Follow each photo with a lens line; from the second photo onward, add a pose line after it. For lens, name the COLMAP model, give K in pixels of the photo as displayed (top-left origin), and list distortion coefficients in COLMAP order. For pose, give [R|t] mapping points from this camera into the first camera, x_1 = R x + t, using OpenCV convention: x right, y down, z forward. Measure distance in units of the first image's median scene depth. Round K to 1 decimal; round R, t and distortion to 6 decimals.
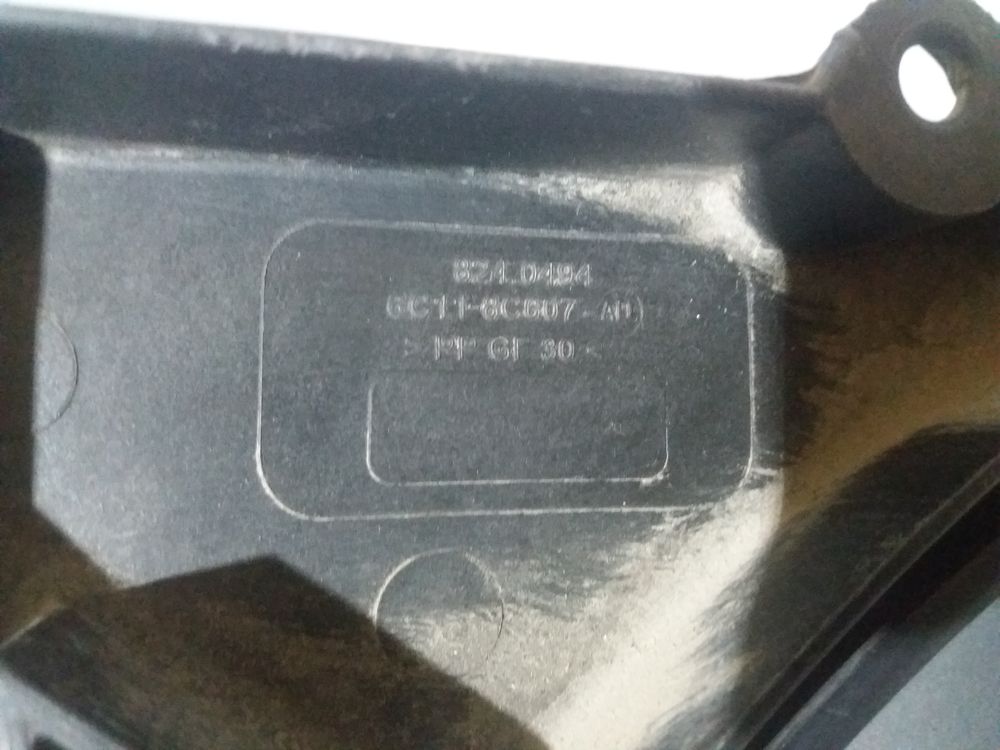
lens RADIAL K [[823.2, 0, 500.0], [0, 823.2, 375.0], [0, 0, 1]] dist [0.077108, -0.167658]
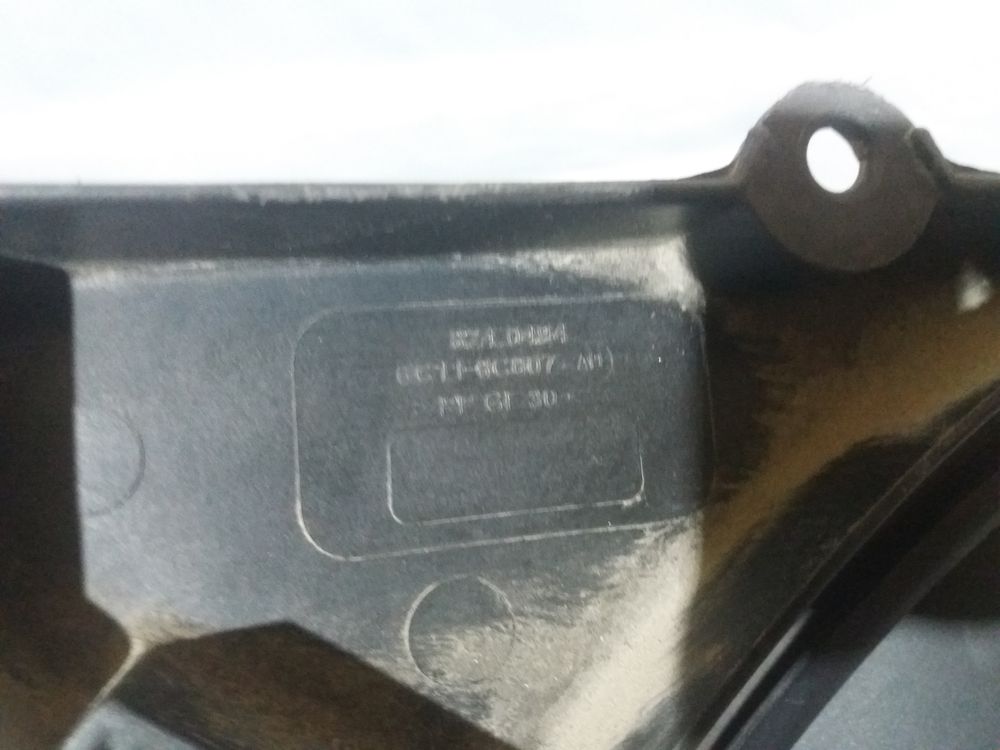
lens RADIAL K [[823.2, 0, 500.0], [0, 823.2, 375.0], [0, 0, 1]] dist [0.077108, -0.167658]
pose [[0.997023, -0.076997, -0.003949, 0.016086], [0.077030, 0.996990, 0.008832, -0.080784], [0.003257, -0.009110, 0.999953, -0.182159]]
